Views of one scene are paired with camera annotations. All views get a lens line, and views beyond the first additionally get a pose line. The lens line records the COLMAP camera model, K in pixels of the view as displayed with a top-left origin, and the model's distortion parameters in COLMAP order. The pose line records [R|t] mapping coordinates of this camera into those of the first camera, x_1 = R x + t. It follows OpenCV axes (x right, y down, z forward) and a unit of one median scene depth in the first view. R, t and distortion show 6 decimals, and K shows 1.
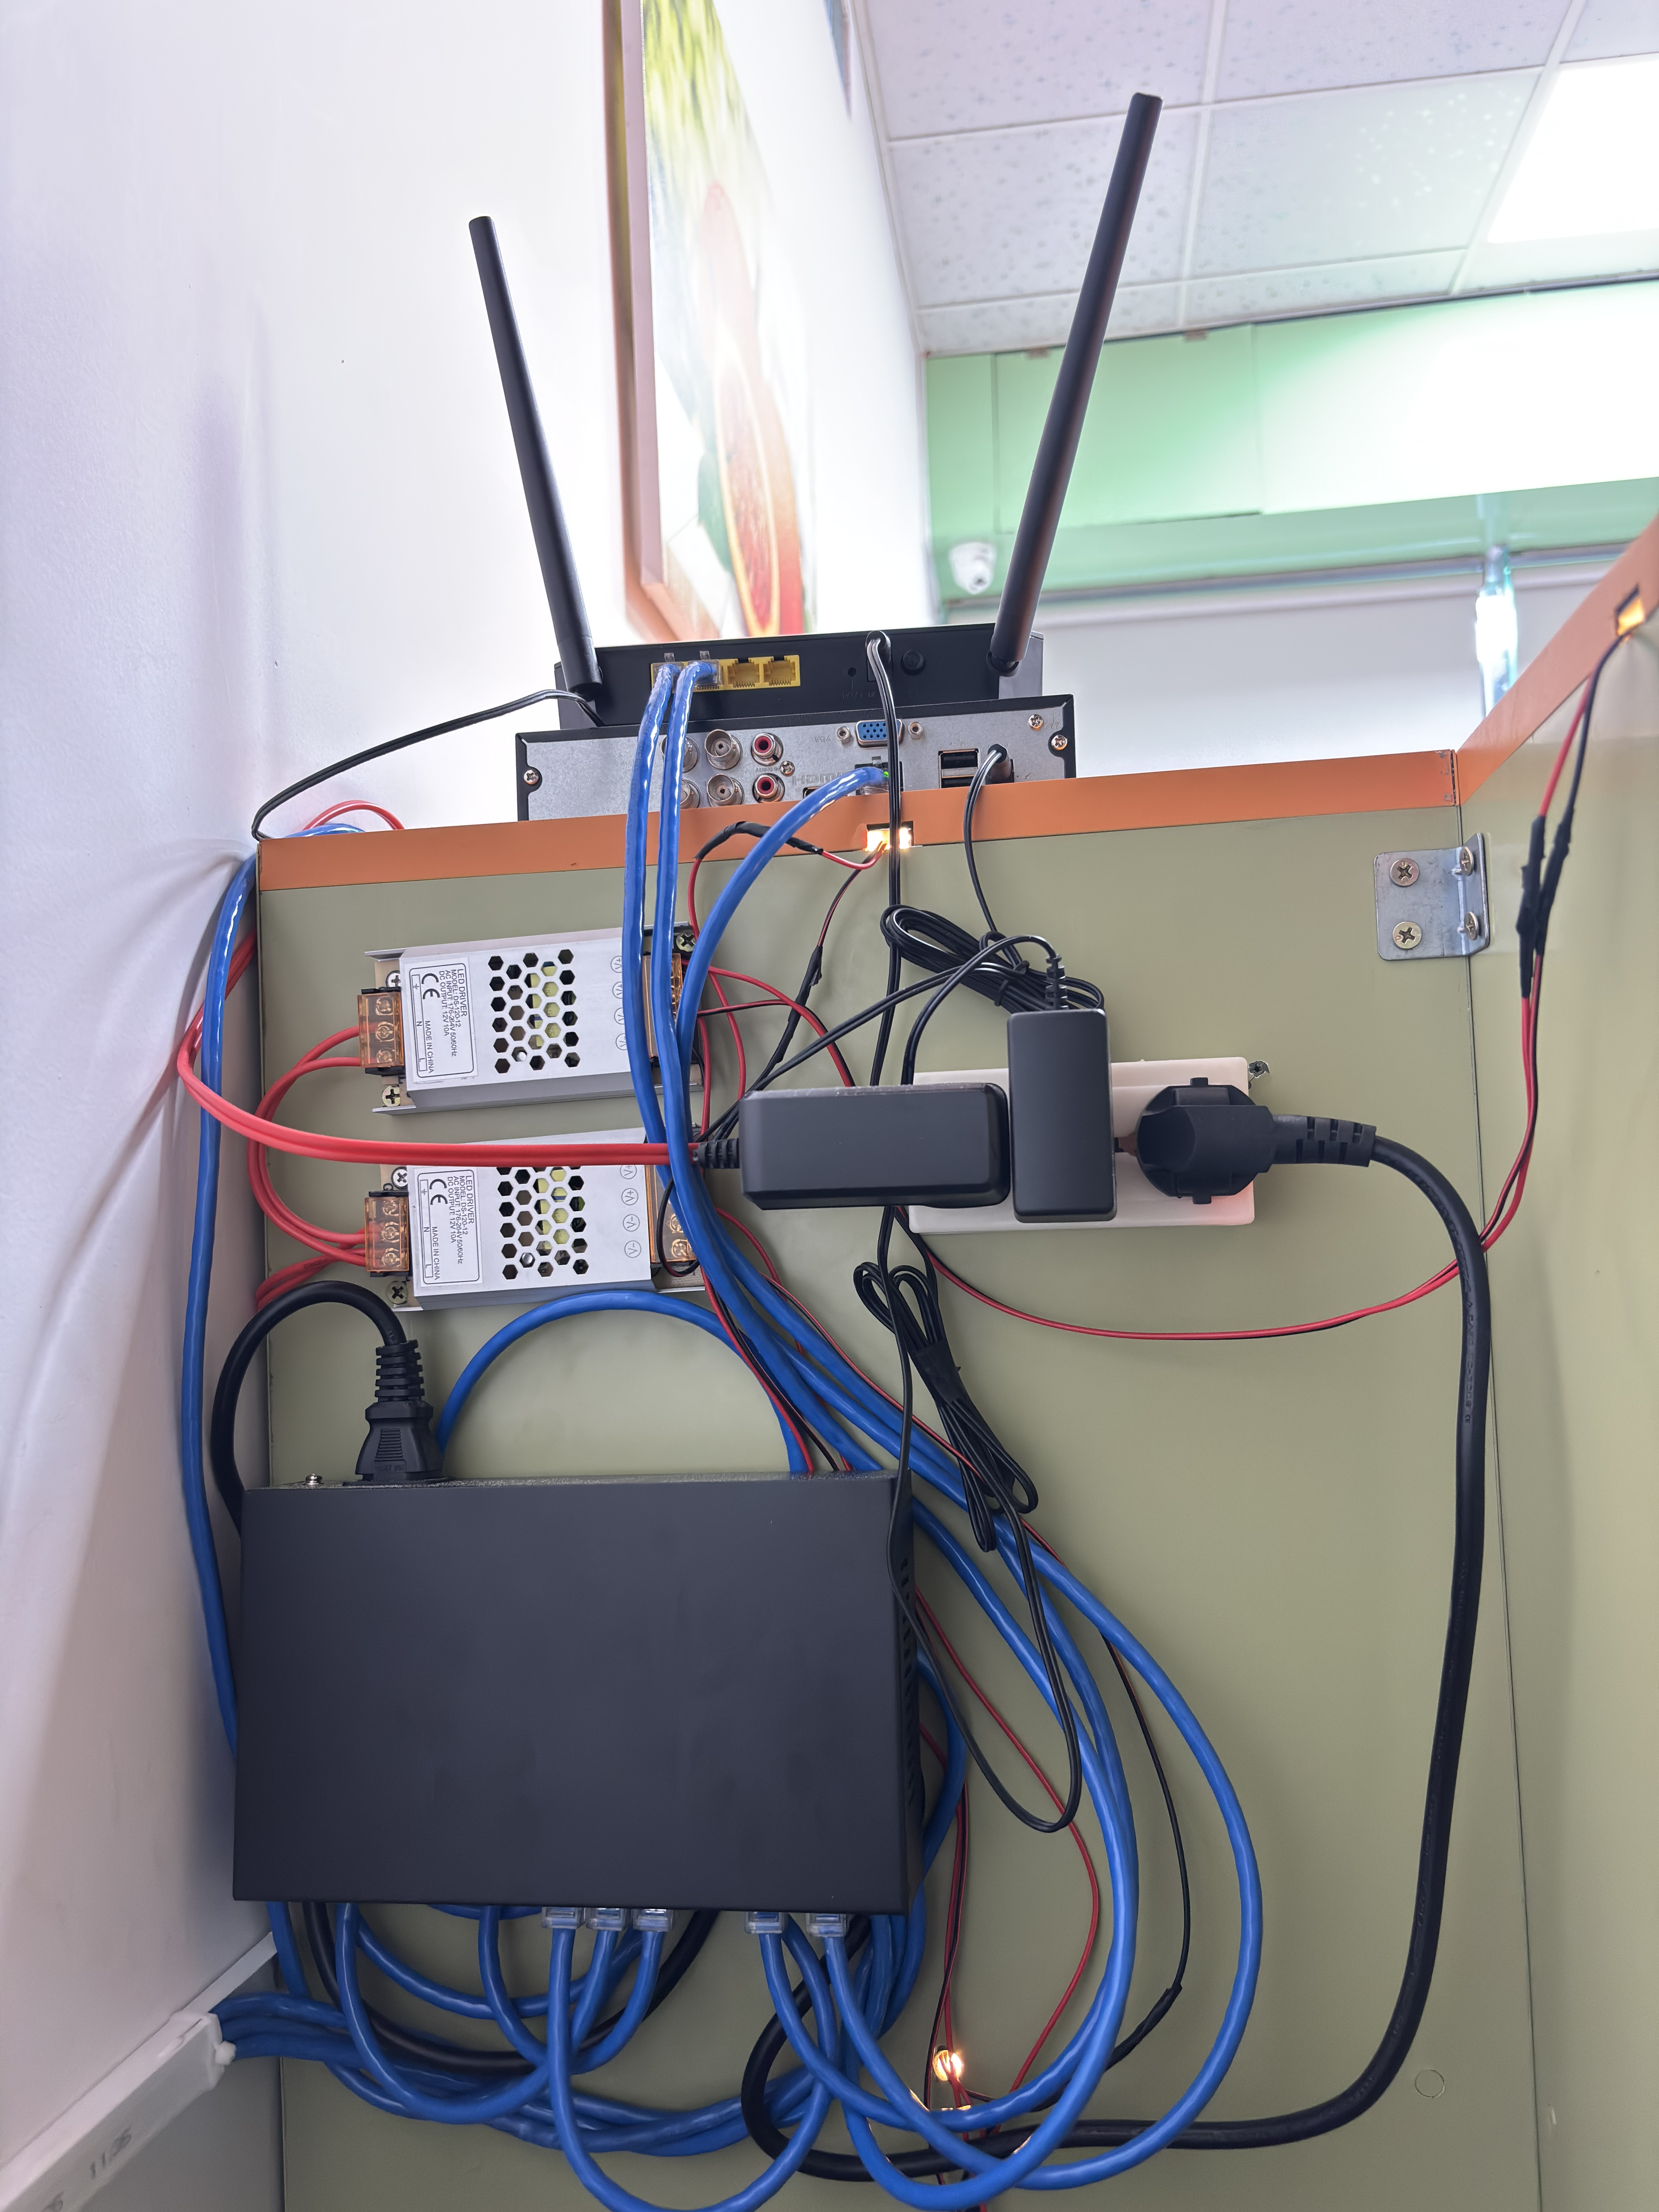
lens RADIAL K [[1693.2, 0, 829.5], [0, 1693.2, 1106.0], [0, 0, 1]] dist [0.005348, -0.000090]
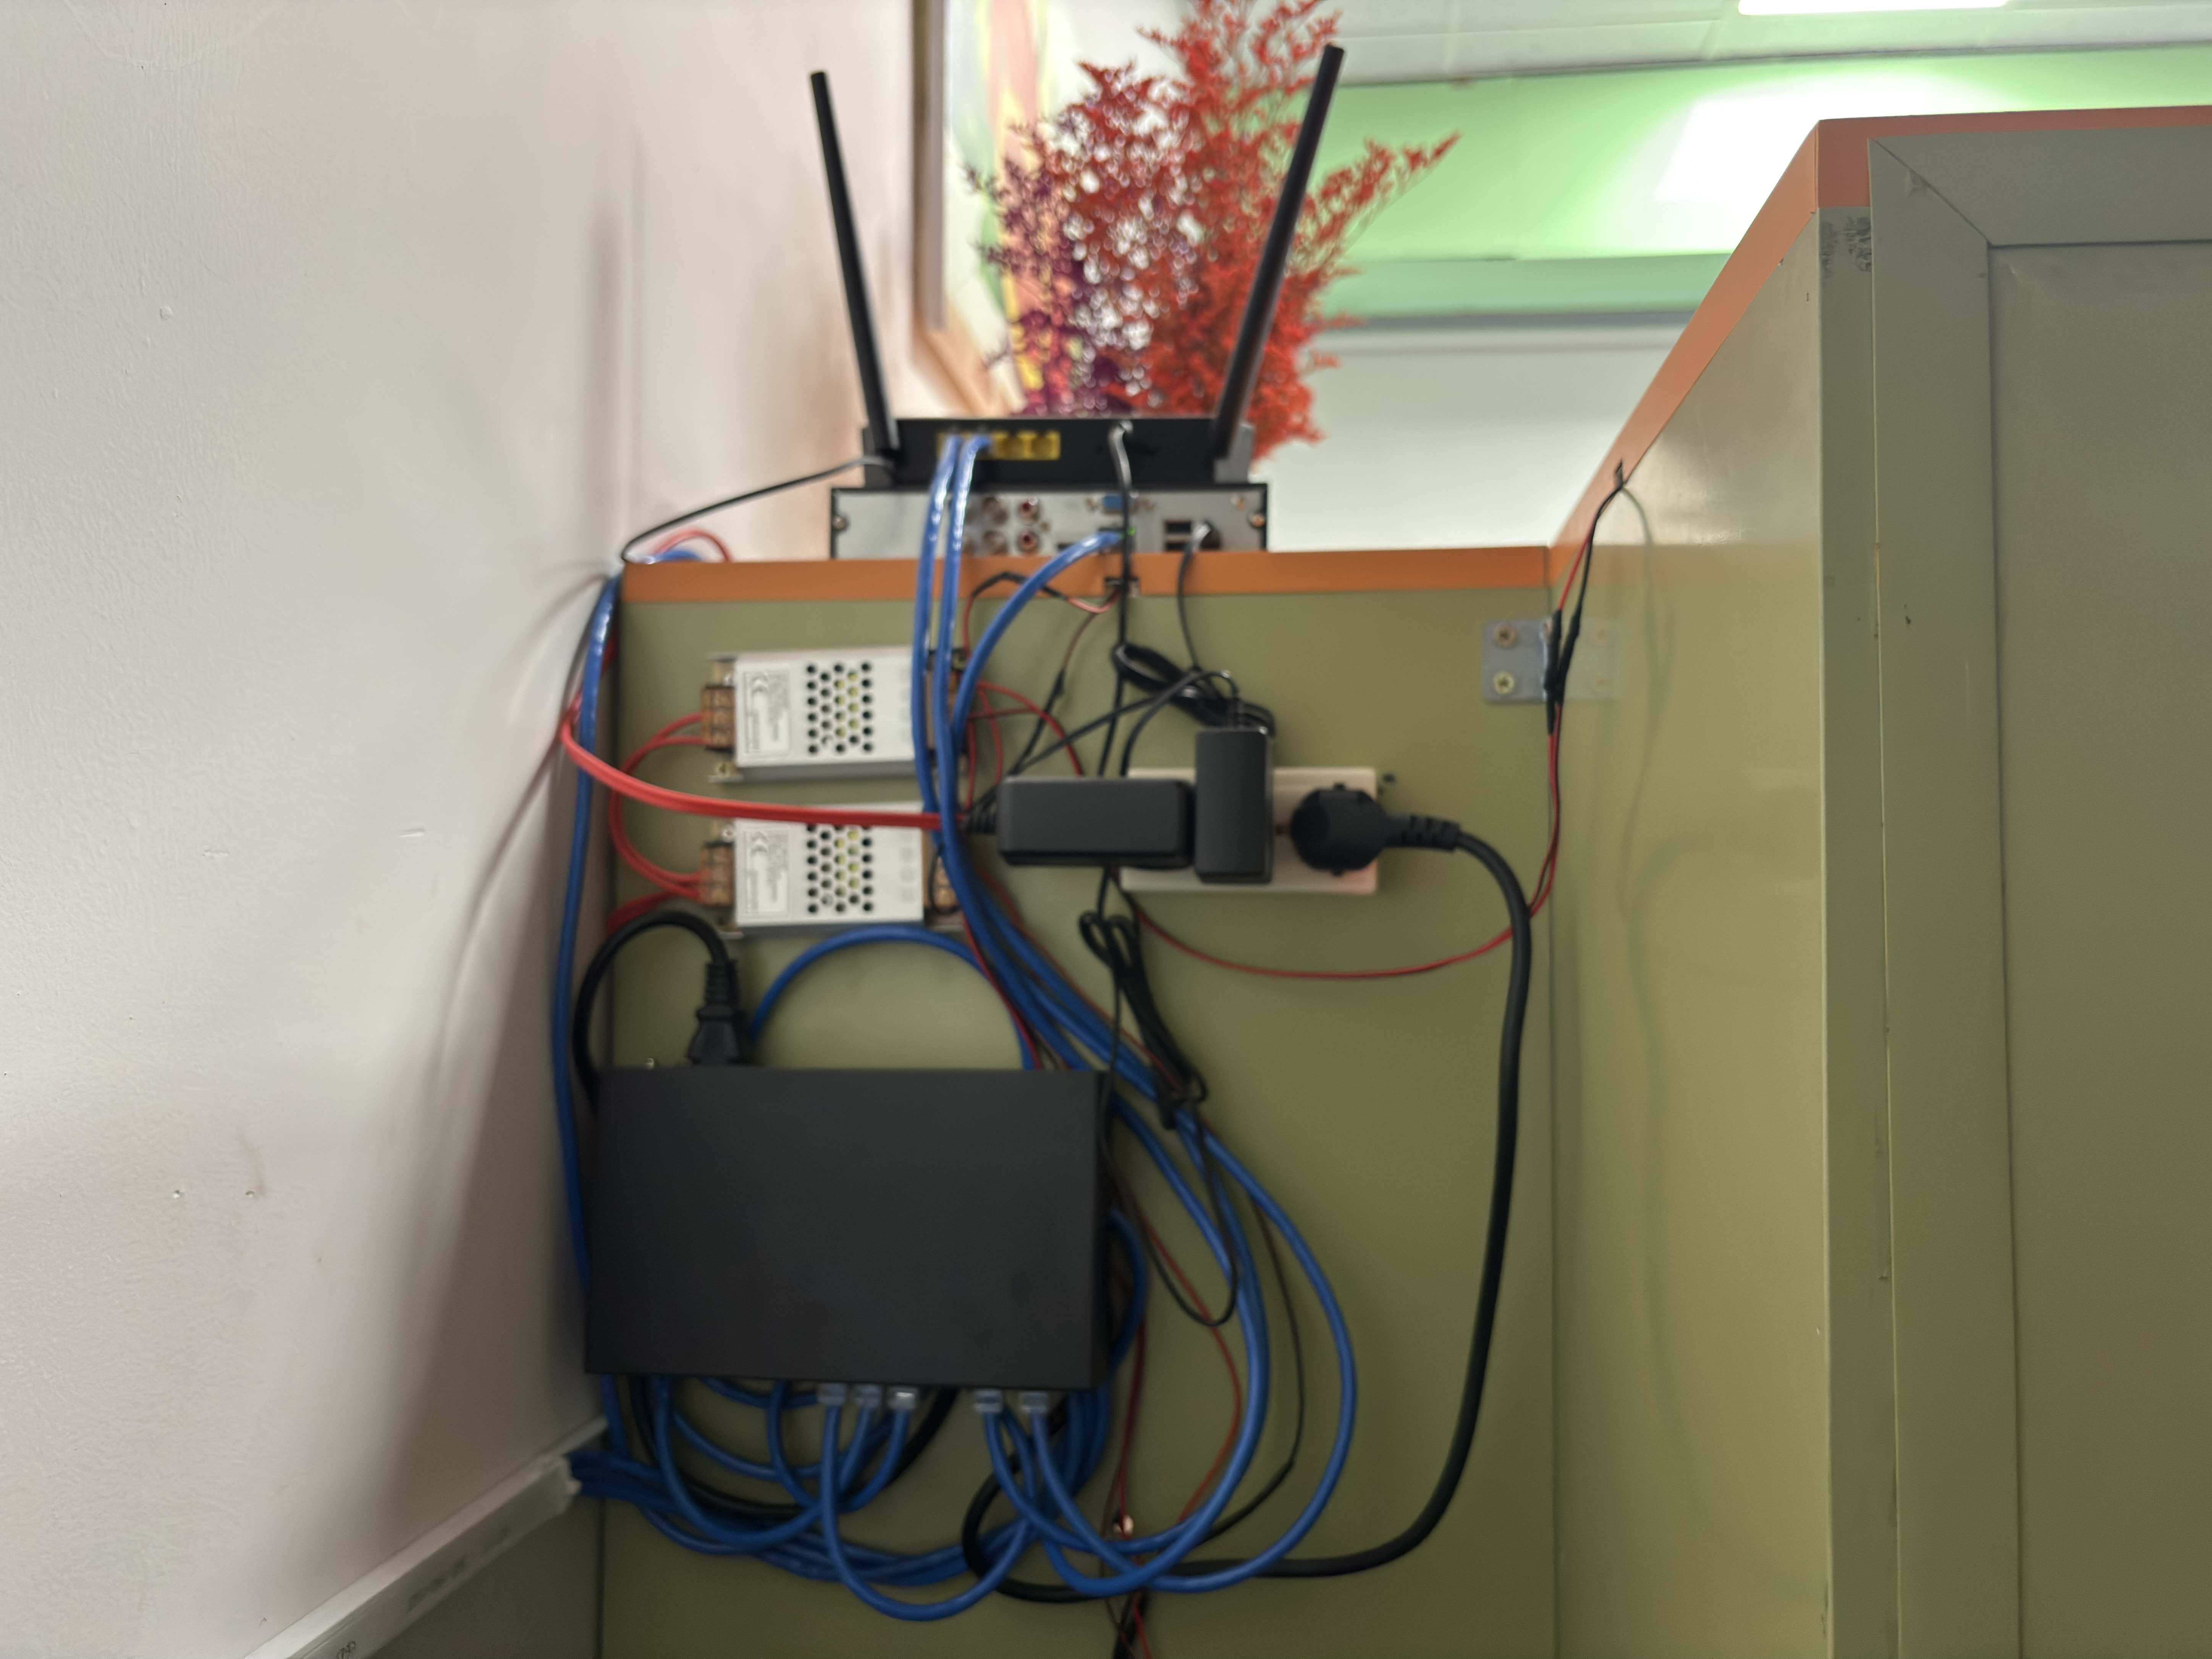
lens RADIAL K [[1693.2, 0, 1174.2], [0, 1693.2, 830.9], [0, 0, 1]] dist [0.005348, -0.000090]
pose [[0.997278, 0.044587, 0.058725, 0.008535], [-0.045232, 0.998929, 0.009702, 0.013584], [-0.058229, -0.012332, 0.998227, -0.310088]]
